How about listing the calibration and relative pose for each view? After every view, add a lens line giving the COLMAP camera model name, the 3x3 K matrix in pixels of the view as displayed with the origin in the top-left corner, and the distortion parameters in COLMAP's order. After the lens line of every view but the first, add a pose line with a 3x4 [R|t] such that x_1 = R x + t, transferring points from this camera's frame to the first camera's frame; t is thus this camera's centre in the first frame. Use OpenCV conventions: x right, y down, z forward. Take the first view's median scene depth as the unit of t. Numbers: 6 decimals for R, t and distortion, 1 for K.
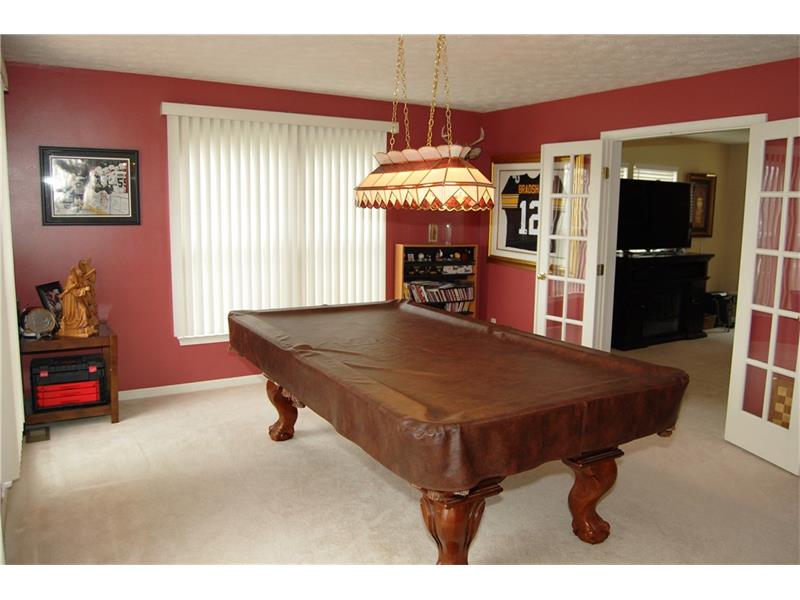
lens RADIAL K [[632.3, 0, 417.9], [0, 632.3, 297.1], [0, 0, 1]] dist [-0.064716, -0.000835]
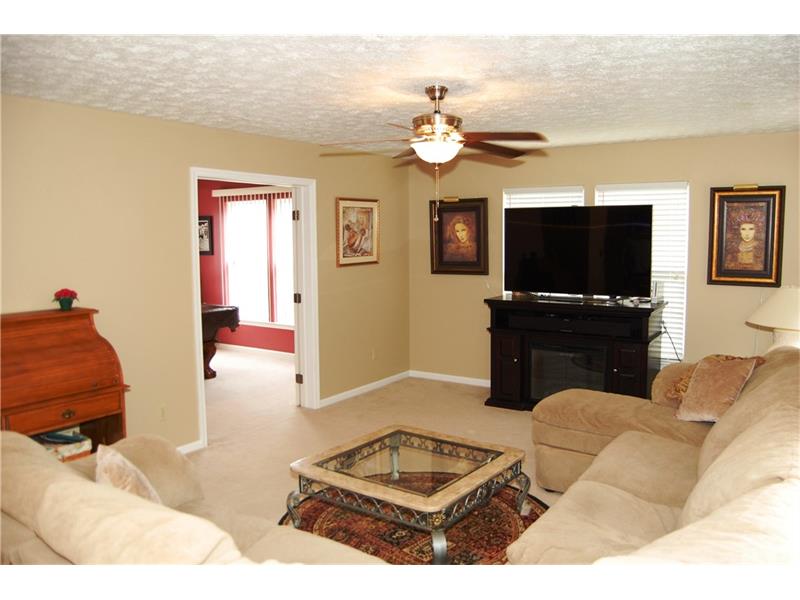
lens RADIAL K [[632.3, 0, 417.9], [0, 632.3, 297.1], [0, 0, 1]] dist [-0.064716, -0.000835]
pose [[0.428260, 0.067820, -0.901107, 1.041876], [-0.117815, 0.992859, 0.018733, -0.067780], [0.895943, 0.098141, 0.433192, 0.511888]]
